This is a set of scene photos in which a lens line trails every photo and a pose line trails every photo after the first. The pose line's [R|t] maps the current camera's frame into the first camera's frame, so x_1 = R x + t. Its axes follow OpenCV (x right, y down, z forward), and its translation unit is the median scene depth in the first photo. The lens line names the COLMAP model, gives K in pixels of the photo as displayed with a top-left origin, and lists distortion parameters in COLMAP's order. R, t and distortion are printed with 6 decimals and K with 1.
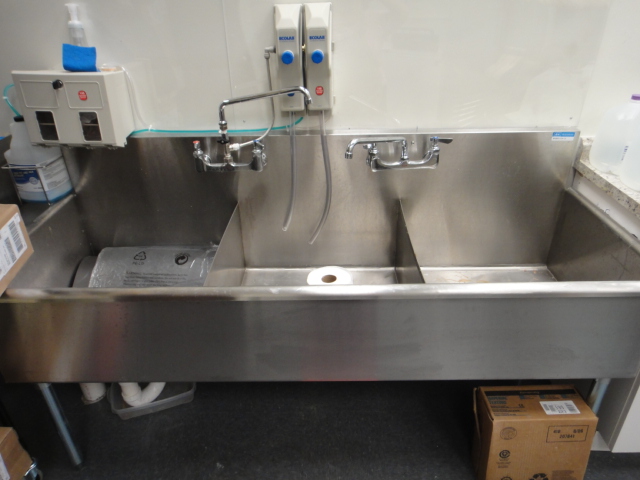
lens RADIAL K [[460.8, 0, 320.0], [0, 460.8, 240.0], [0, 0, 1]] dist [0.005270, 0.005592]
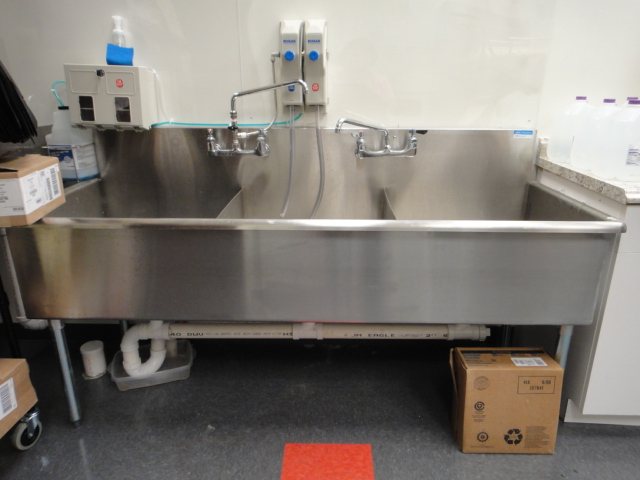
lens RADIAL K [[460.8, 0, 320.0], [0, 460.8, 240.0], [0, 0, 1]] dist [0.005270, 0.005592]
pose [[0.999655, 0.025420, -0.006628, 0.027223], [-0.026187, 0.984308, -0.174502, 0.260419], [0.002088, 0.174616, 0.984634, -0.106661]]
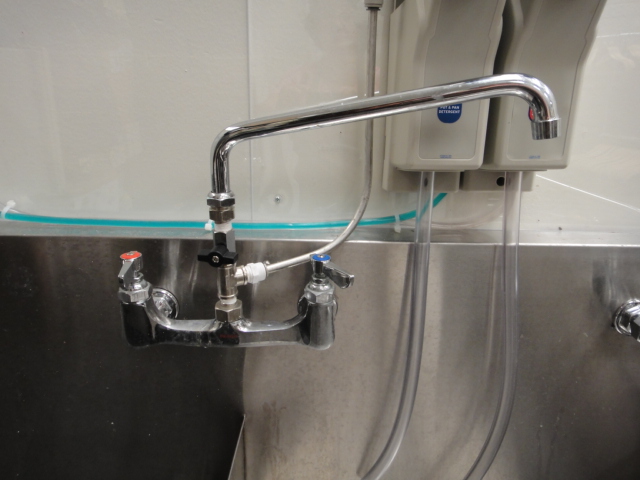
lens RADIAL K [[460.8, 0, 320.0], [0, 460.8, 240.0], [0, 0, 1]] dist [0.005270, 0.005592]
pose [[0.998923, 0.030755, 0.034742, -0.148480], [-0.022915, 0.978077, -0.206977, -0.158484], [-0.040346, 0.205958, 0.977729, 0.675271]]
